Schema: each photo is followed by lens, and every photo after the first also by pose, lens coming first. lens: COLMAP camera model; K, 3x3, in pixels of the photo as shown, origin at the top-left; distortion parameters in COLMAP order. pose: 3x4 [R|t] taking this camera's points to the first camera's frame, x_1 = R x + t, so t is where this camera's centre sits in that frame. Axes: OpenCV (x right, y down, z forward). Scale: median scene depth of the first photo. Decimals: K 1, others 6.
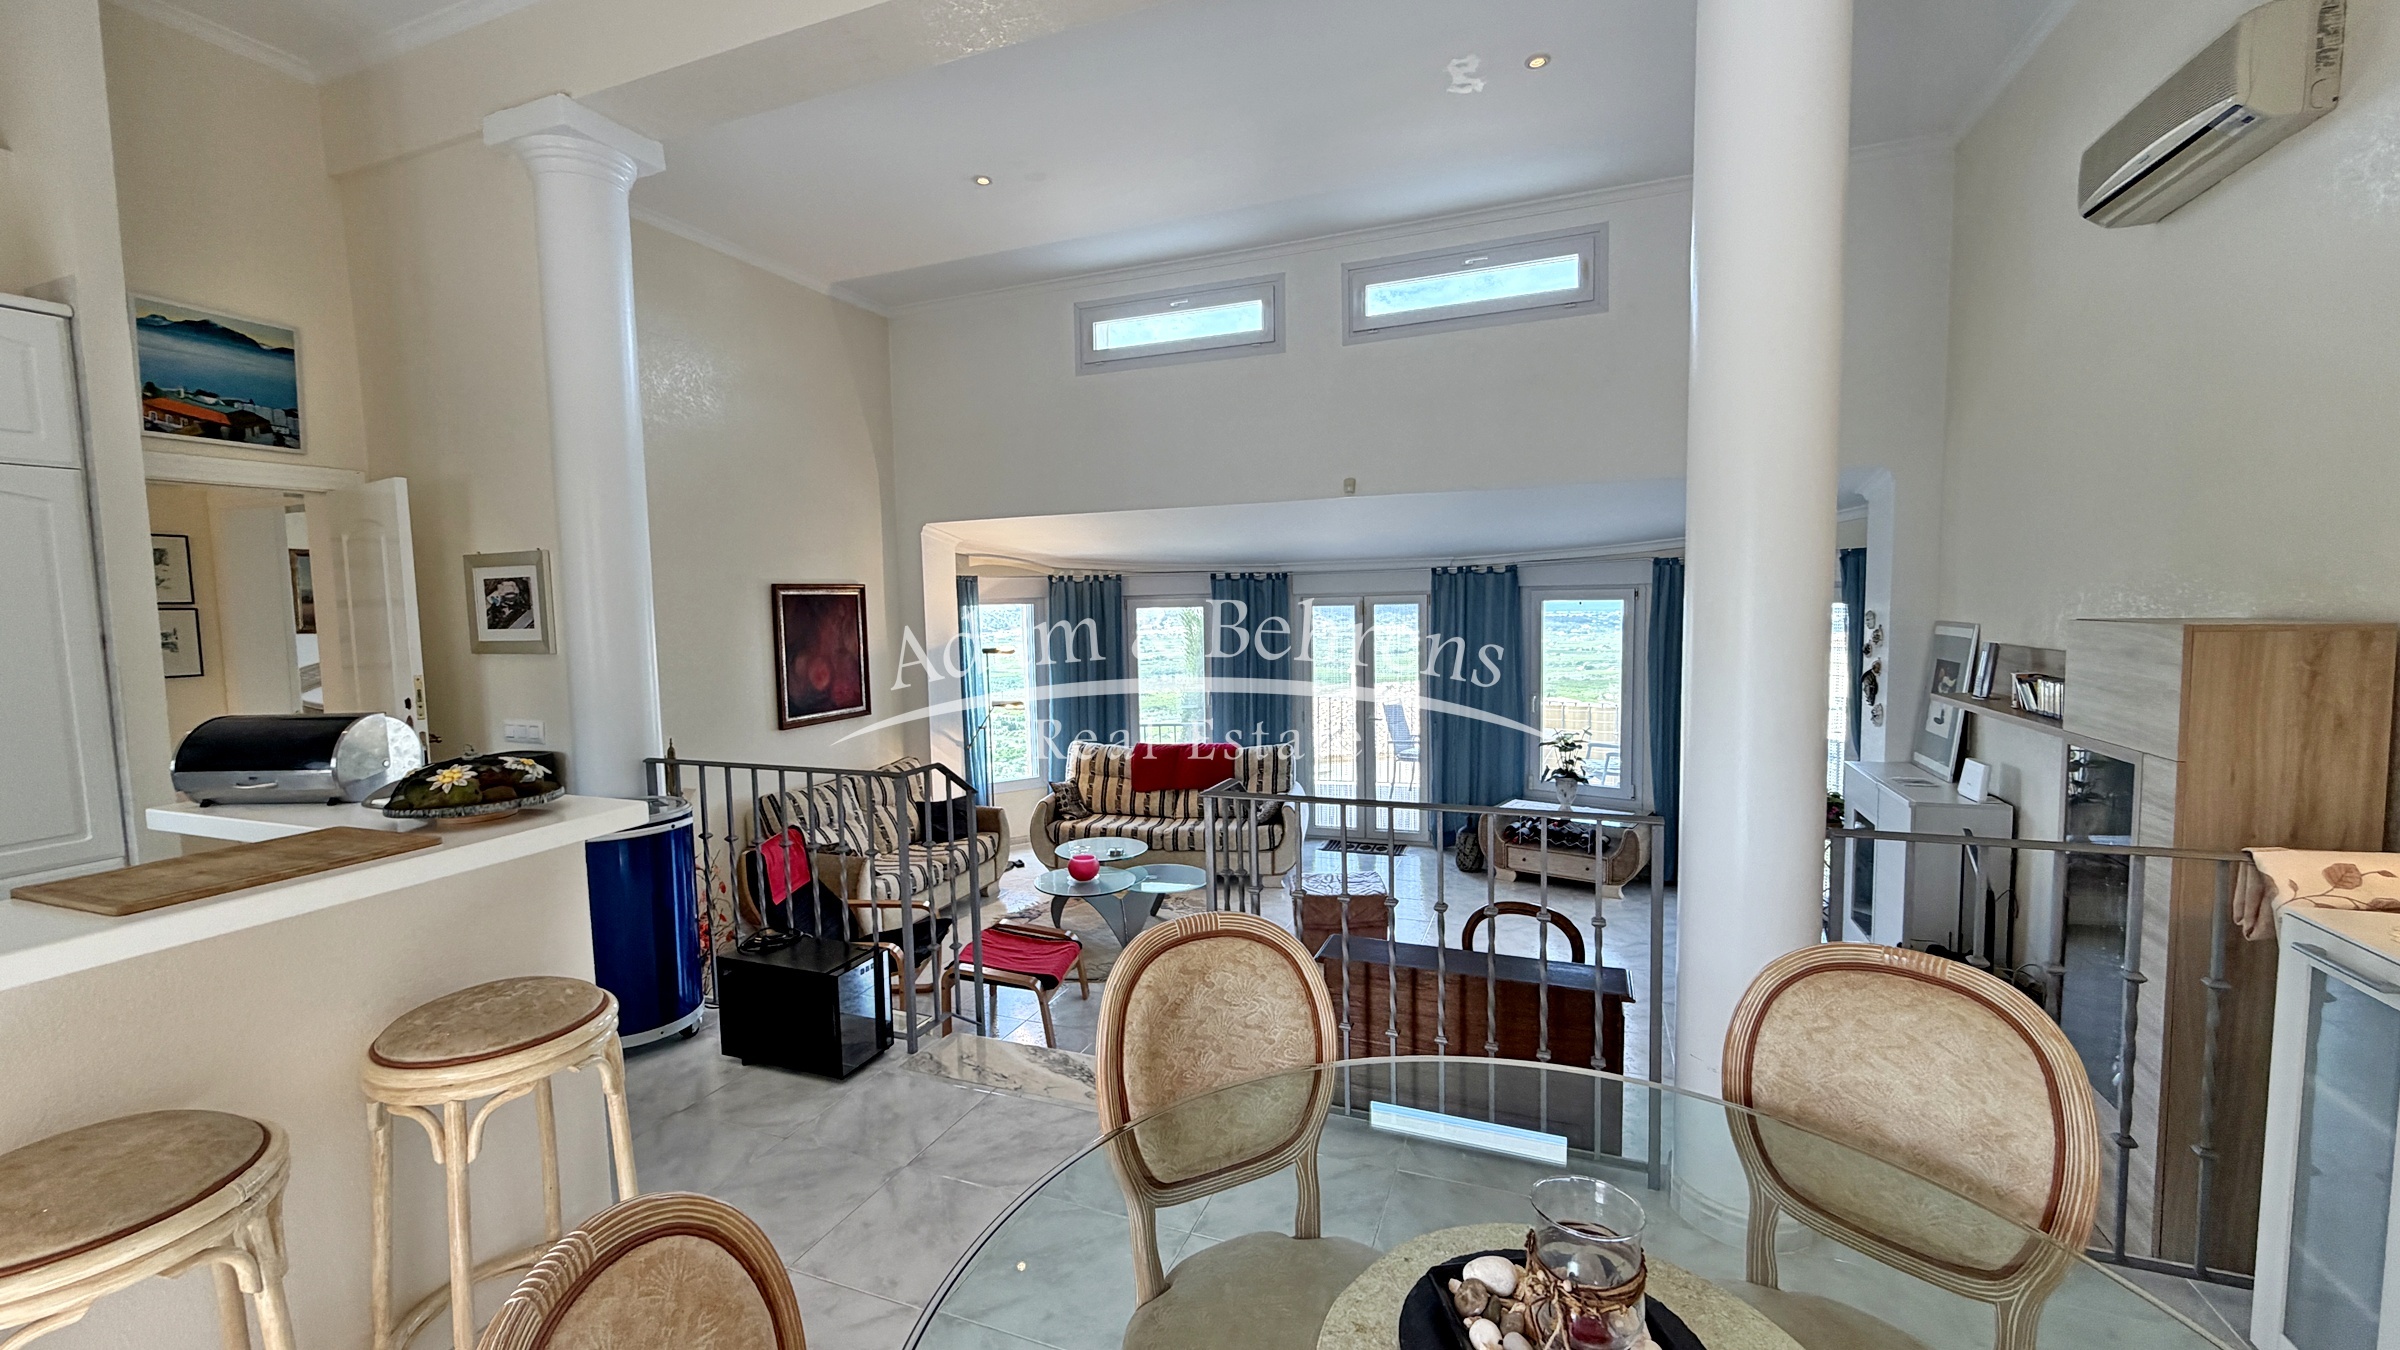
lens RADIAL K [[955.0, 0, 1193.3], [0, 955.0, 676.5], [0, 0, 1]] dist [-0.000047, -0.000041]
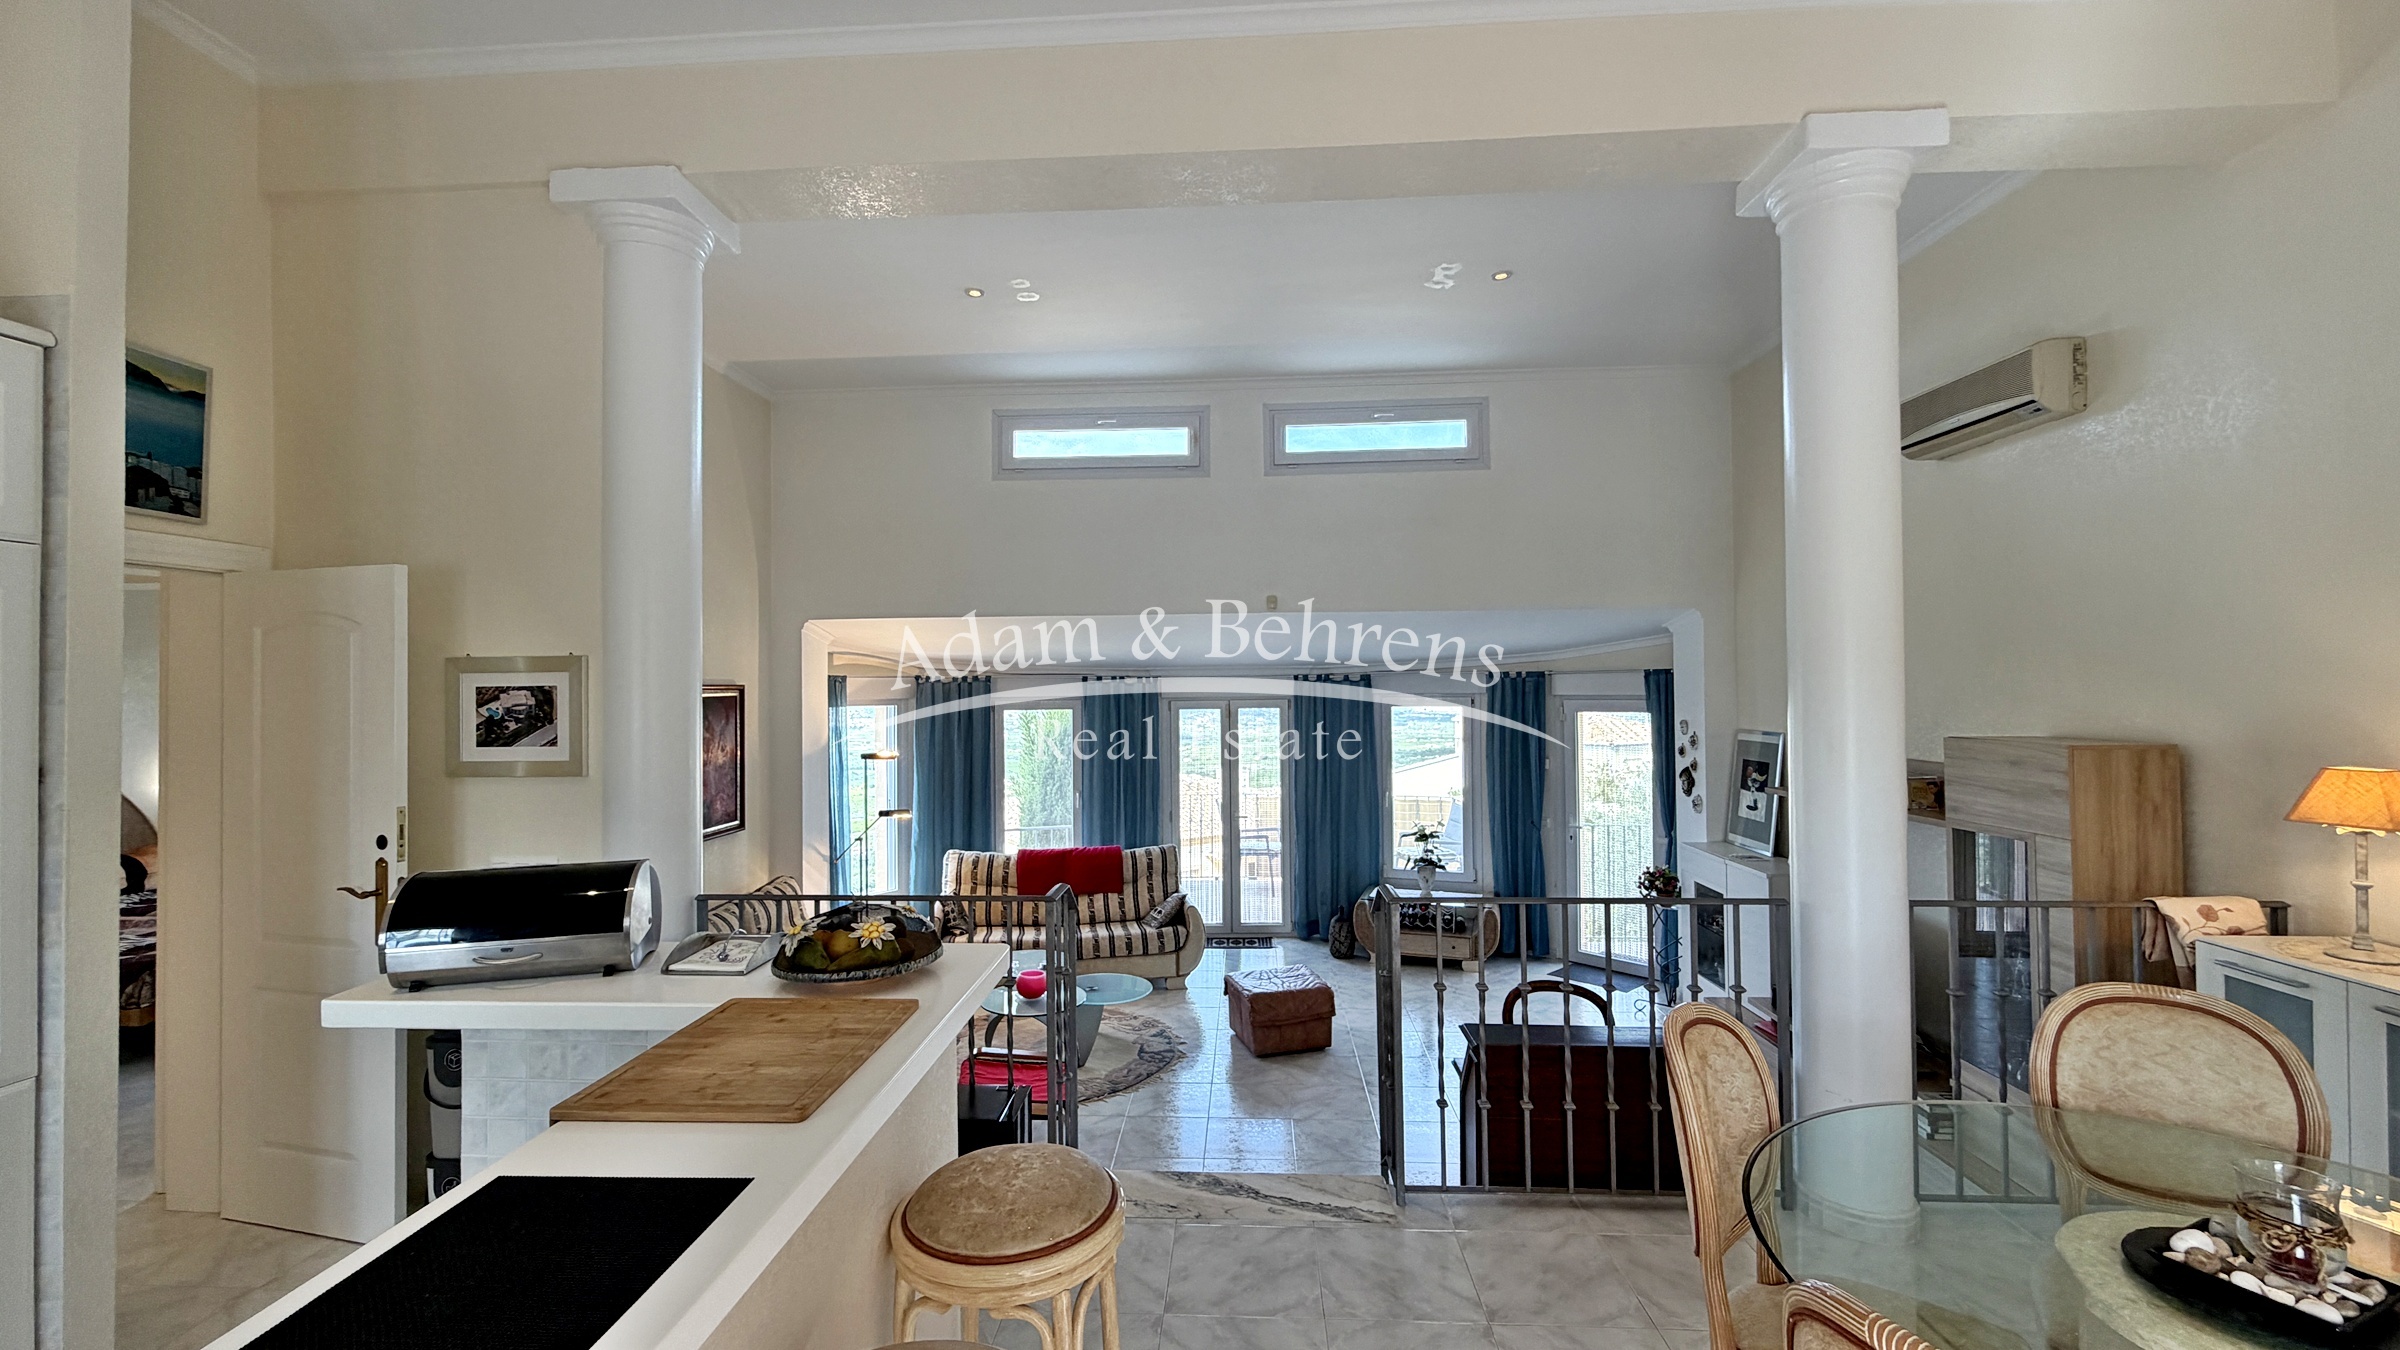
lens RADIAL K [[955.0, 0, 1193.3], [0, 955.0, 676.5], [0, 0, 1]] dist [-0.000047, -0.000041]
pose [[0.949184, 0.016082, 0.314310, -0.238985], [0.014349, 0.995444, -0.094265, -0.013650], [-0.314394, 0.093984, 0.944629, 0.009809]]
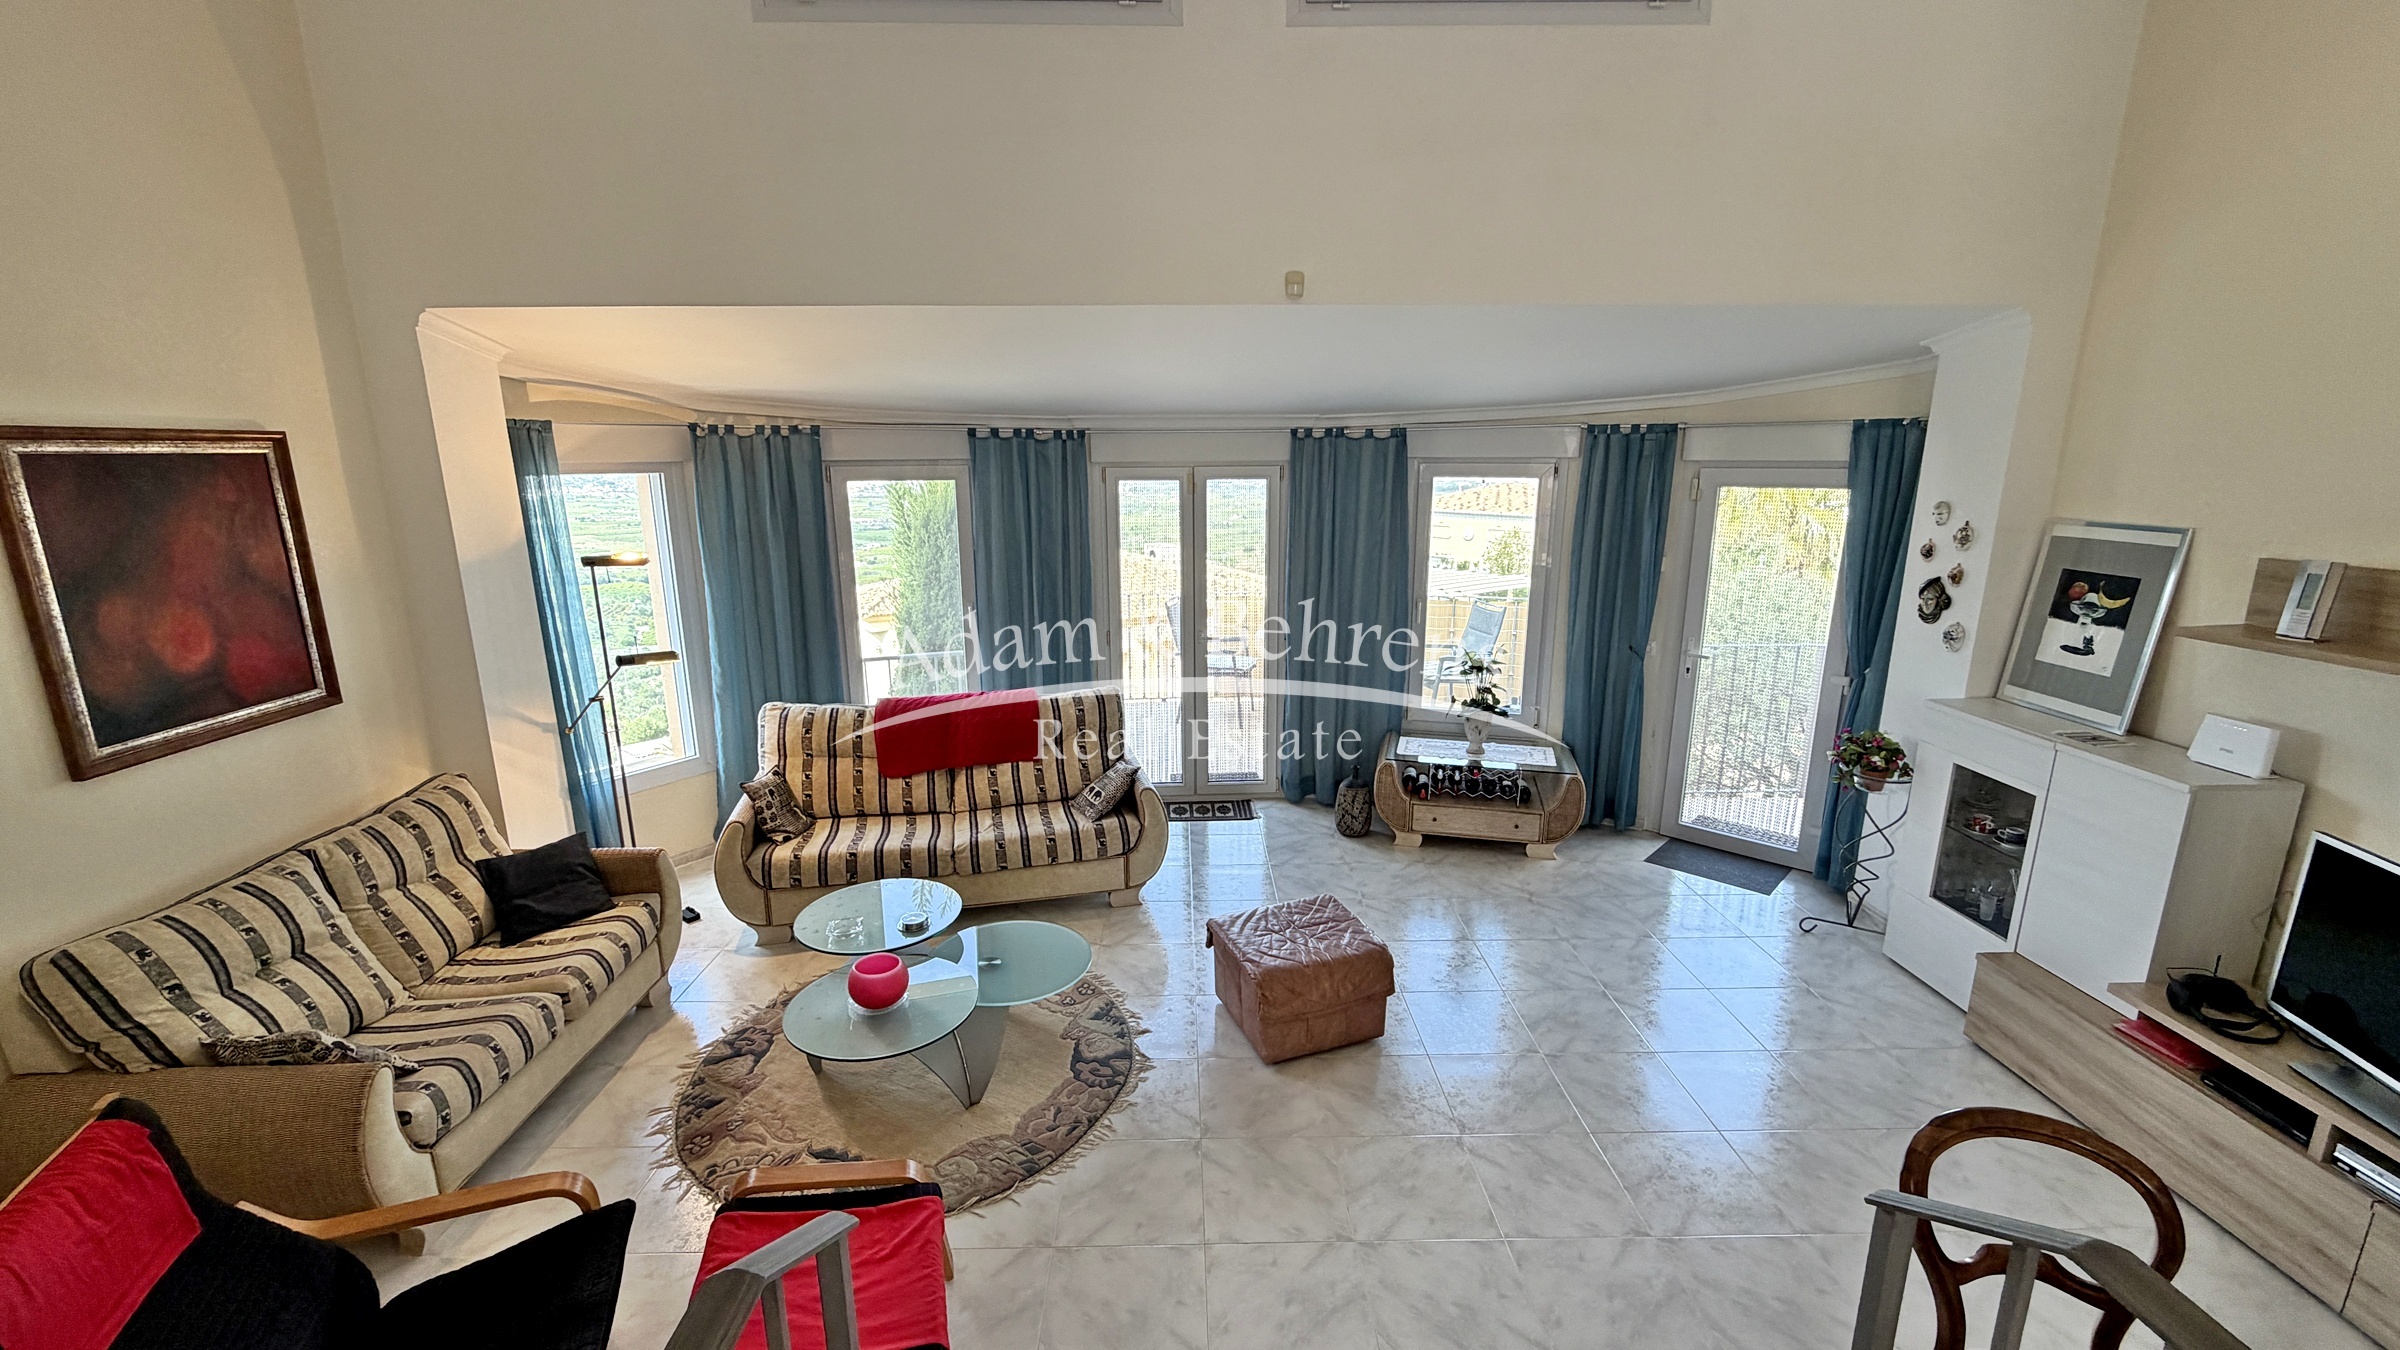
lens RADIAL K [[955.0, 0, 1193.3], [0, 955.0, 676.5], [0, 0, 1]] dist [-0.000047, -0.000041]
pose [[0.920982, -0.071295, 0.383026, -0.129640], [0.015945, 0.989188, 0.145784, -0.041268], [-0.389279, -0.128157, 0.912161, 0.410409]]
